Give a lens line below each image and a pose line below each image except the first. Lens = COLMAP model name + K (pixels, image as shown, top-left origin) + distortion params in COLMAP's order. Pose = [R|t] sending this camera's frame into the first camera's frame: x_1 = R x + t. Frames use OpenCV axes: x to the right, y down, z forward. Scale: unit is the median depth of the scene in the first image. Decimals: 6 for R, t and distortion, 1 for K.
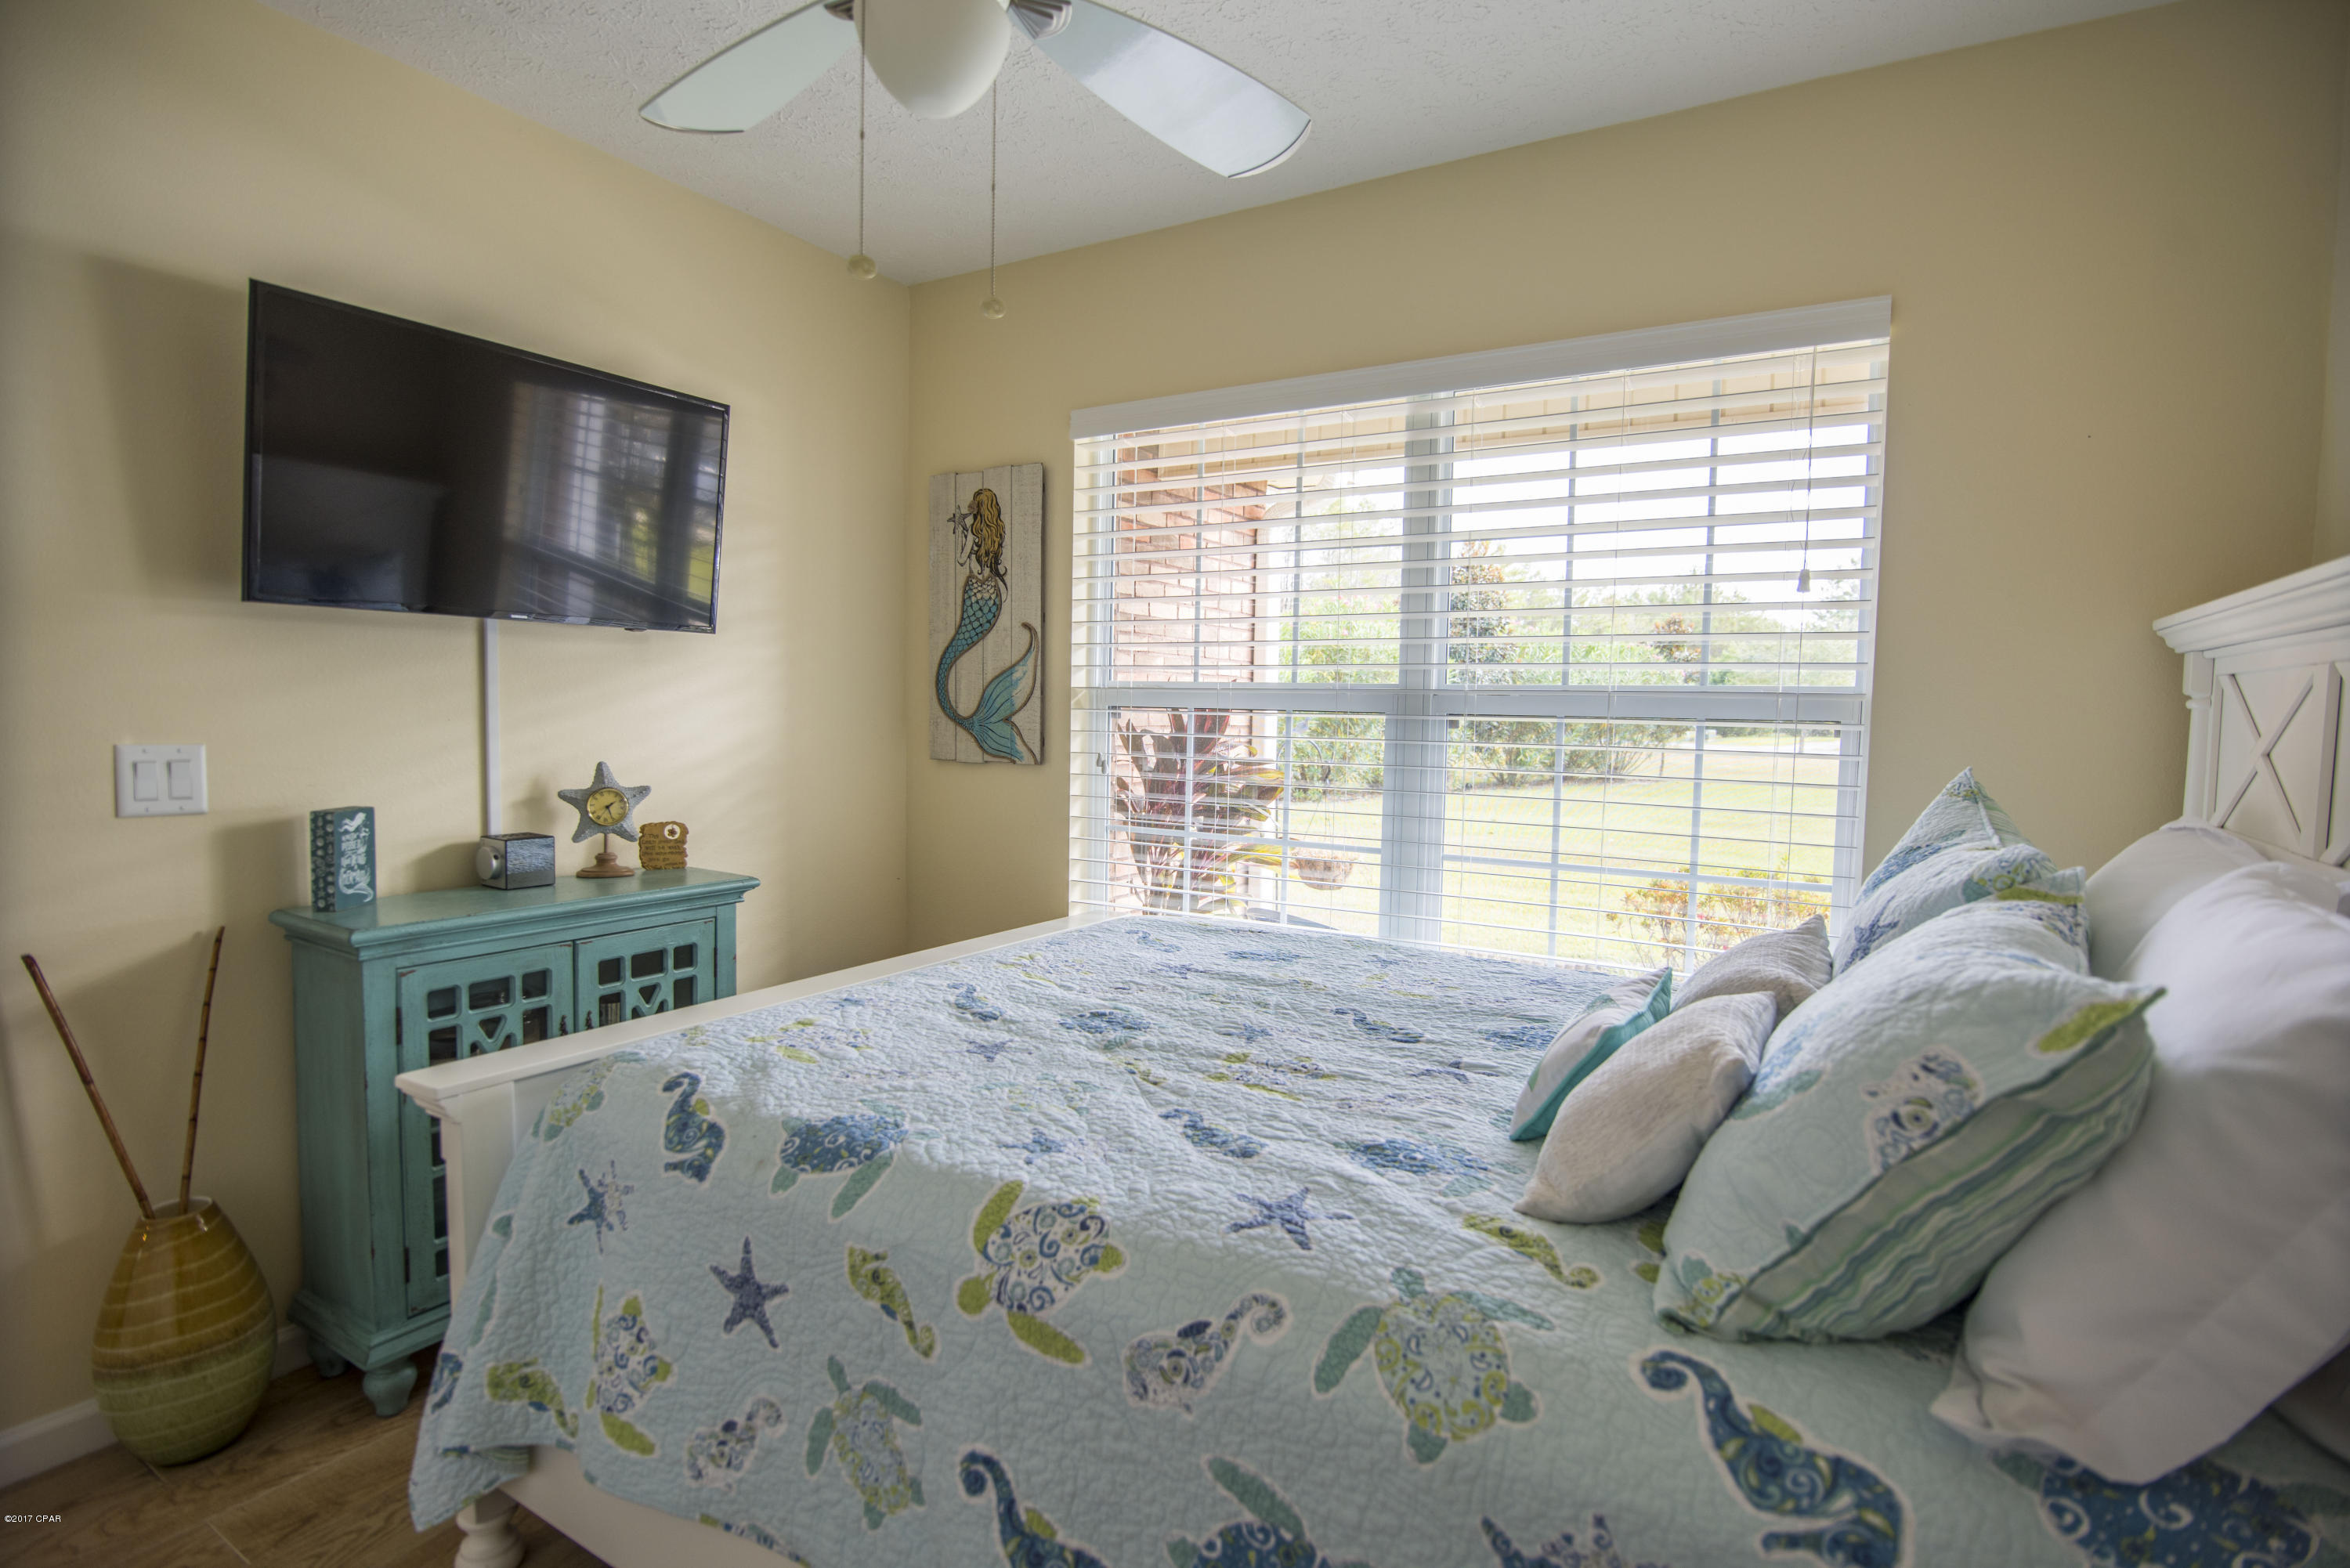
lens RADIAL K [[1167.9, 0, 1174.4], [0, 1167.9, 769.5], [0, 0, 1]] dist [-0.010844, -0.000211]
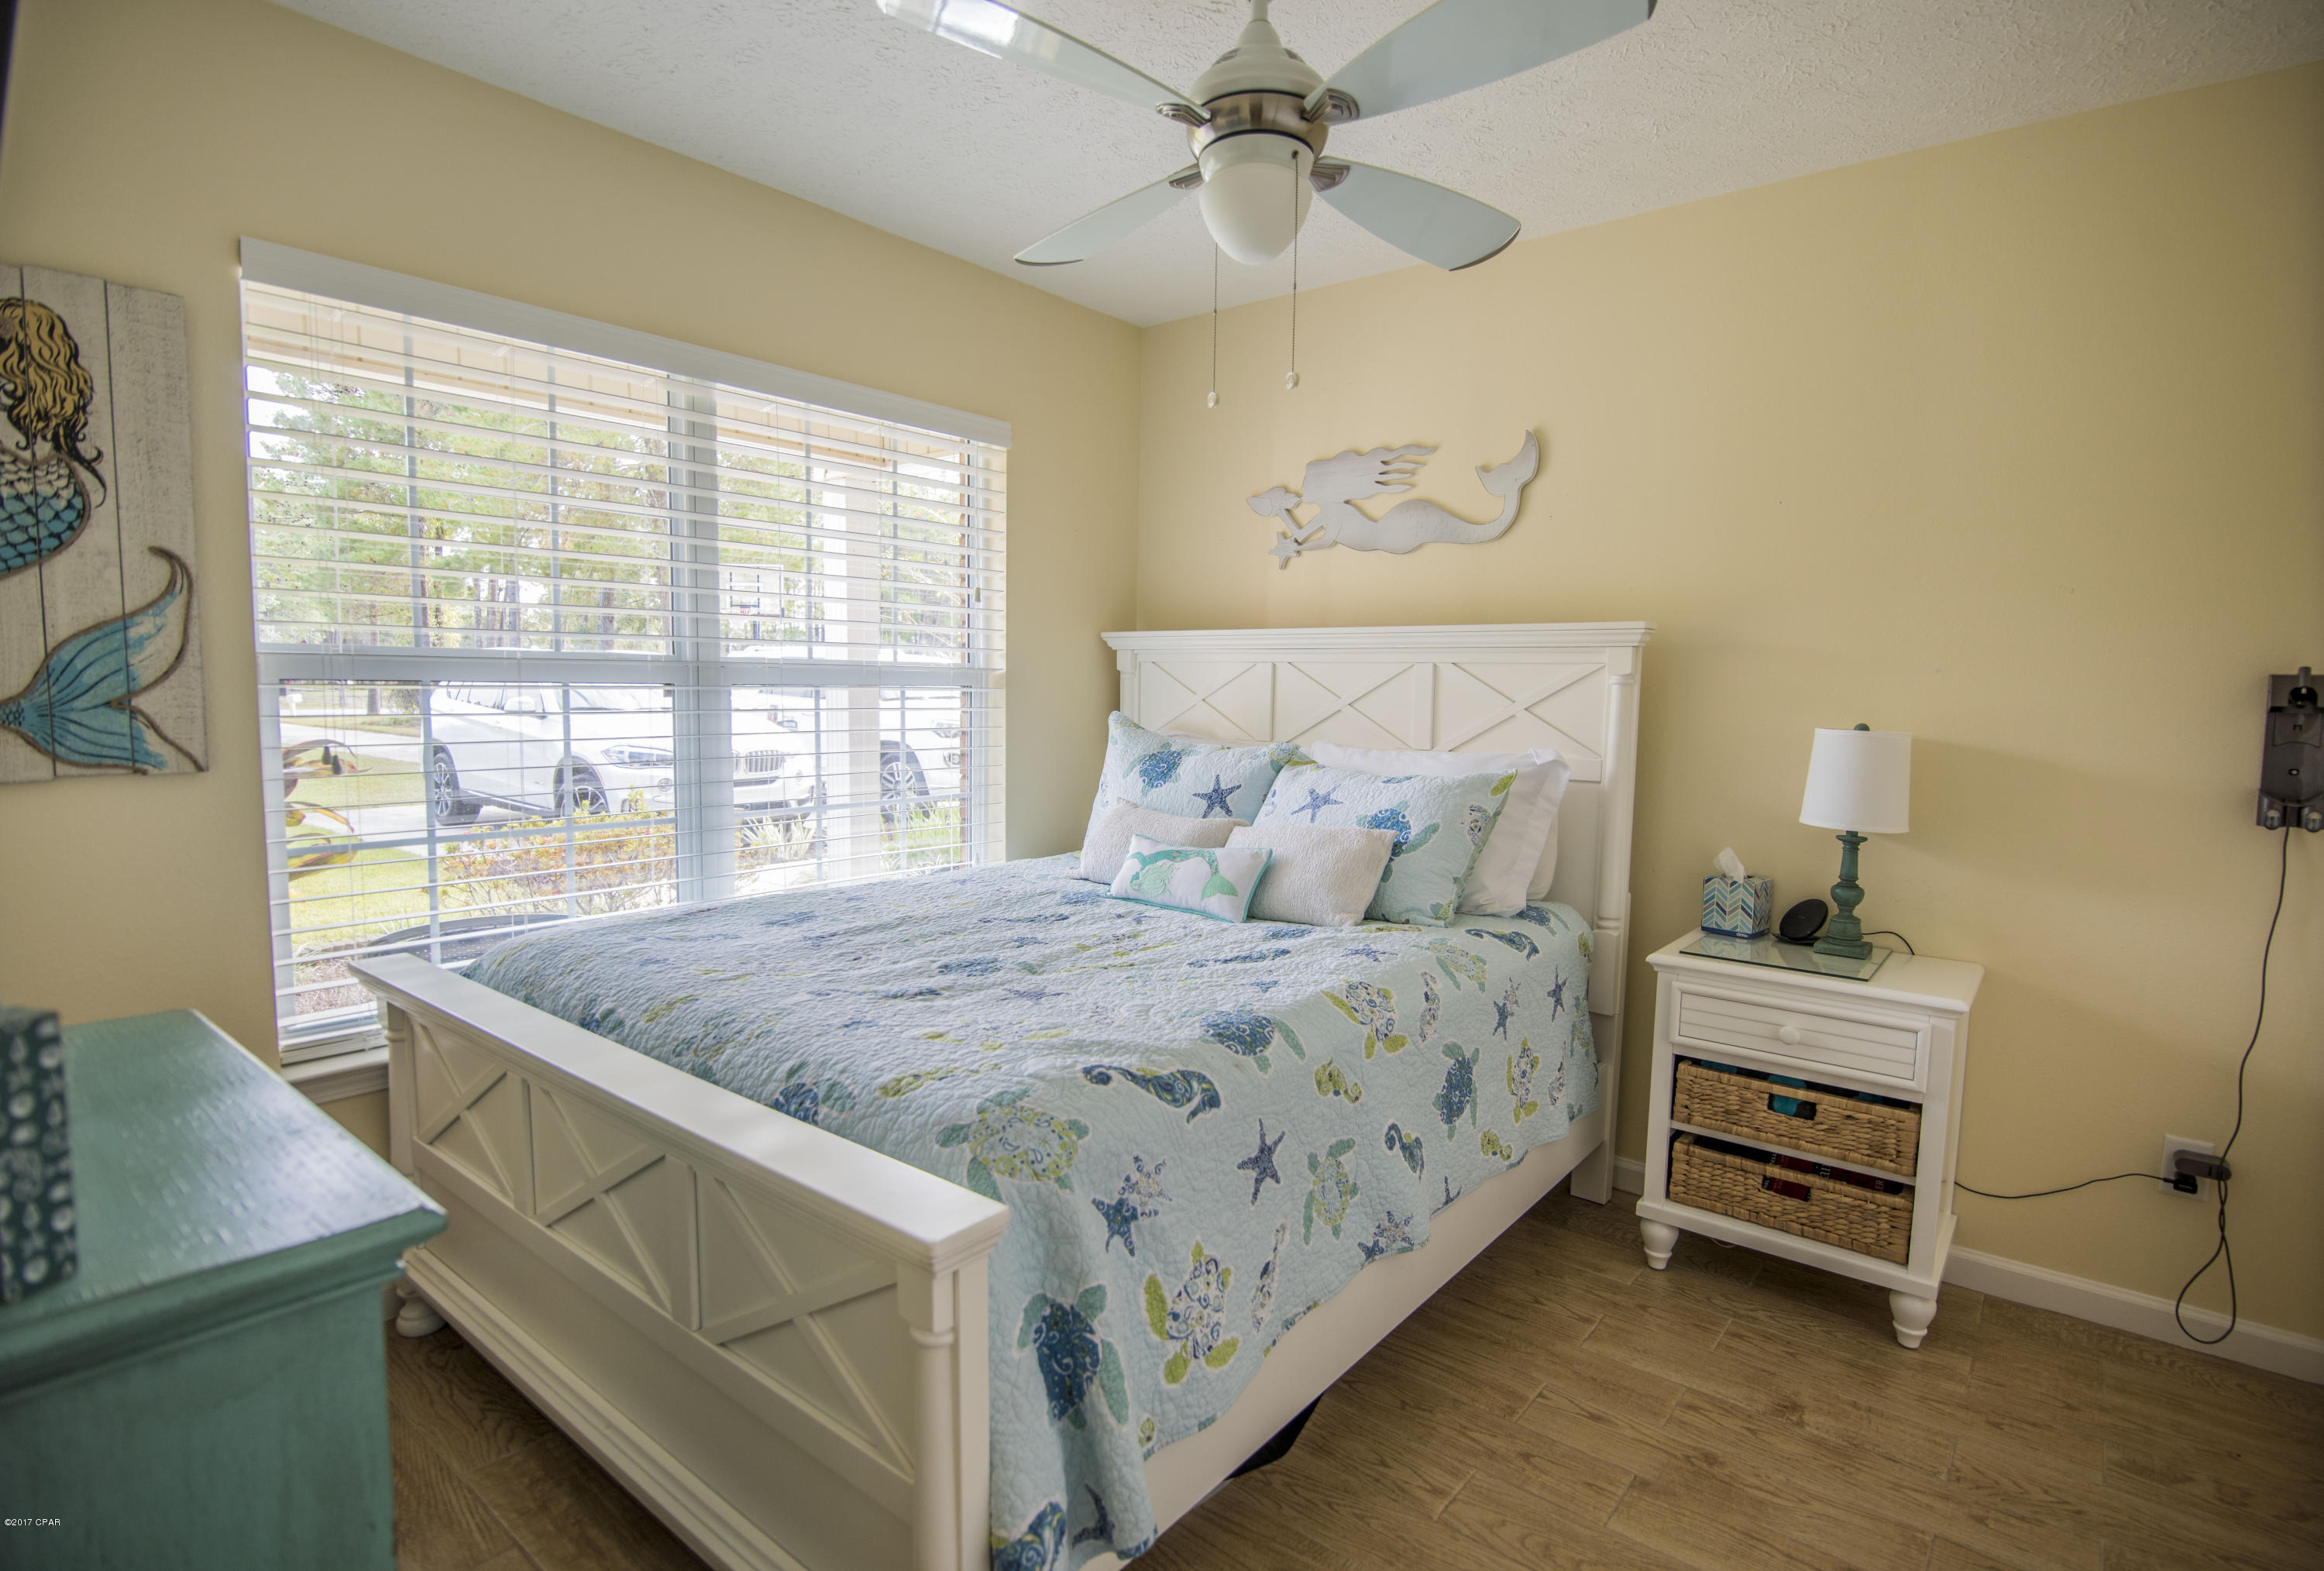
lens RADIAL K [[1160.6, 0, 1162.0], [0, 1160.6, 785.5], [0, 0, 1]] dist [-0.036834, 0.000140]
pose [[0.124126, -0.100477, 0.987166, -1.109015], [0.043879, 0.994443, 0.095701, -0.054985], [-0.991296, 0.031437, 0.127845, 0.660142]]
